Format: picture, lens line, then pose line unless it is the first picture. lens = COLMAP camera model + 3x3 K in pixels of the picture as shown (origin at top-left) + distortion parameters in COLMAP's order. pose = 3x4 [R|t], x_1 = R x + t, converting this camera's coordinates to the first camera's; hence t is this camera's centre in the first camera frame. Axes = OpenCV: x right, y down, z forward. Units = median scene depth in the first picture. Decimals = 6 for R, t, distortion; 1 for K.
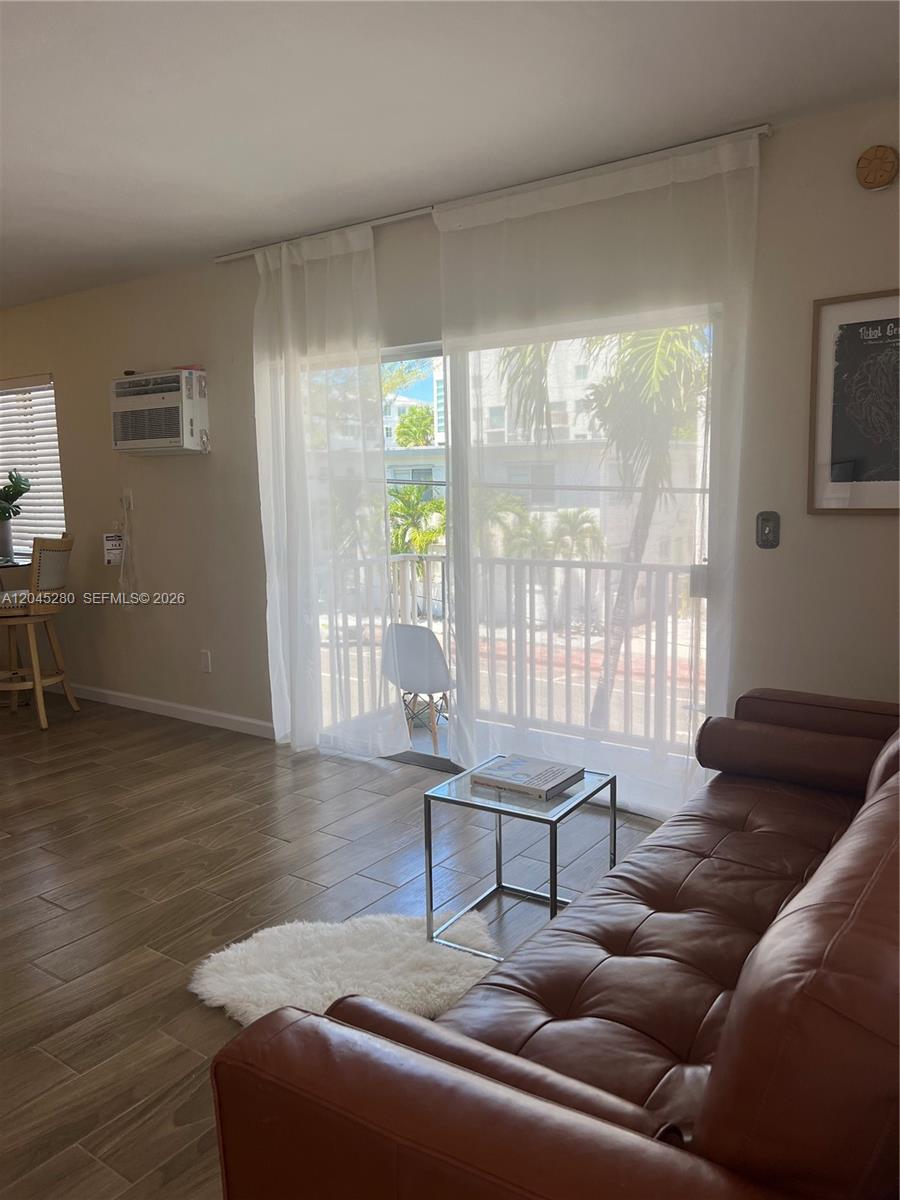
lens RADIAL K [[910.8, 0, 454.7], [0, 910.8, 602.5], [0, 0, 1]] dist [0.054315, -0.057424]
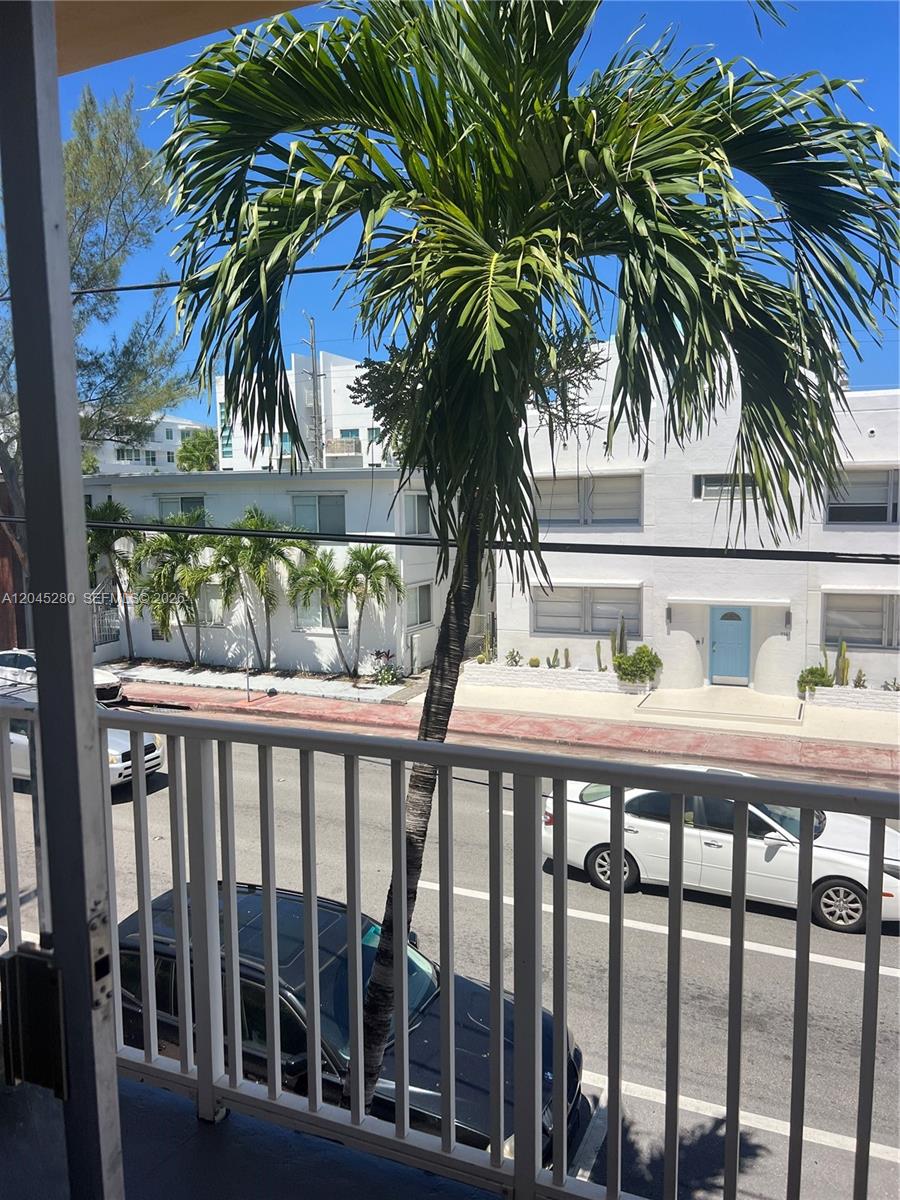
lens RADIAL K [[910.8, 0, 454.7], [0, 910.8, 602.5], [0, 0, 1]] dist [0.054315, -0.057424]
pose [[0.975829, -0.015342, 0.217994, 0.017631], [0.022054, 0.999354, -0.028389, -0.017021], [-0.217418, 0.032510, 0.975537, 0.101064]]
